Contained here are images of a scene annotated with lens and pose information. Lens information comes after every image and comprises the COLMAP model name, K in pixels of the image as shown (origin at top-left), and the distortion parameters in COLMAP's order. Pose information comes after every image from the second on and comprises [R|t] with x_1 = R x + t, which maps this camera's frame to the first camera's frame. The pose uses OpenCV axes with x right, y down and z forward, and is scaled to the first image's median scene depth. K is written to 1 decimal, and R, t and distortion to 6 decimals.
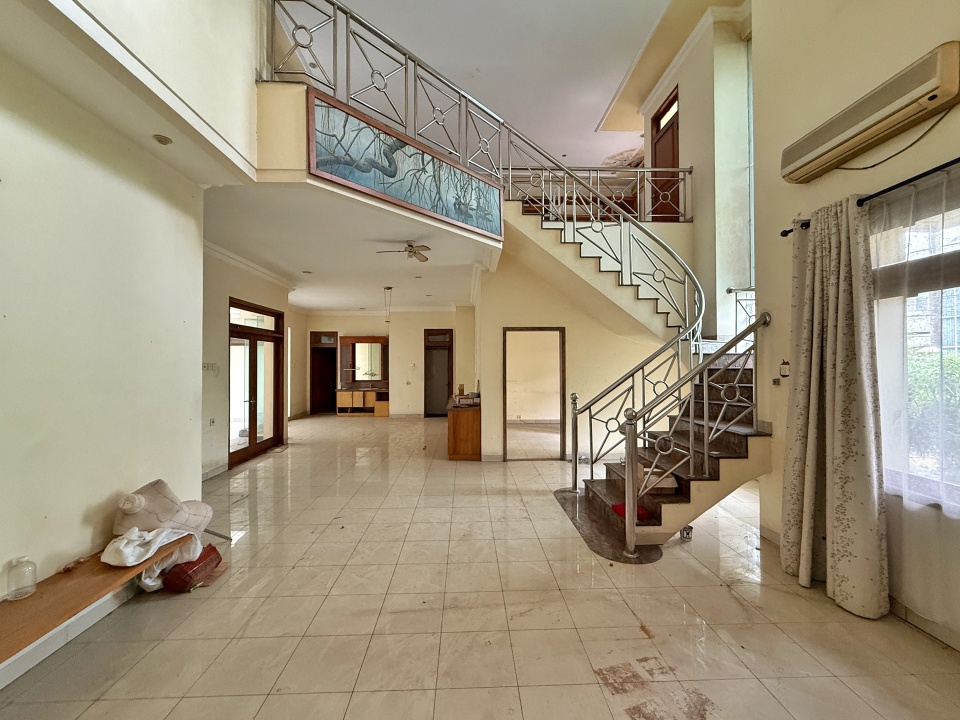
lens RADIAL K [[388.5, 0, 479.7], [0, 388.5, 361.5], [0, 0, 1]] dist [-0.001790, 0.000035]
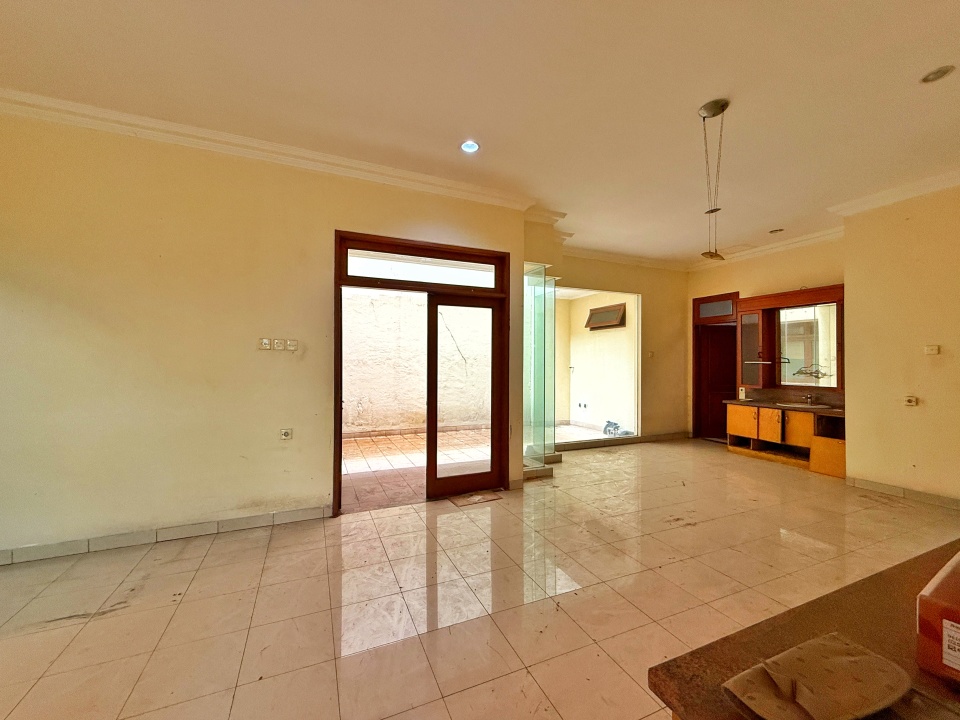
lens RADIAL K [[388.5, 0, 482.7], [0, 388.5, 362.7], [0, 0, 1]] dist [-0.001790, 0.000035]
pose [[0.366284, 0.006452, -0.930481, 0.000964], [0.000544, 0.999974, 0.007148, 0.017233], [0.930503, -0.003124, 0.366271, 0.494994]]
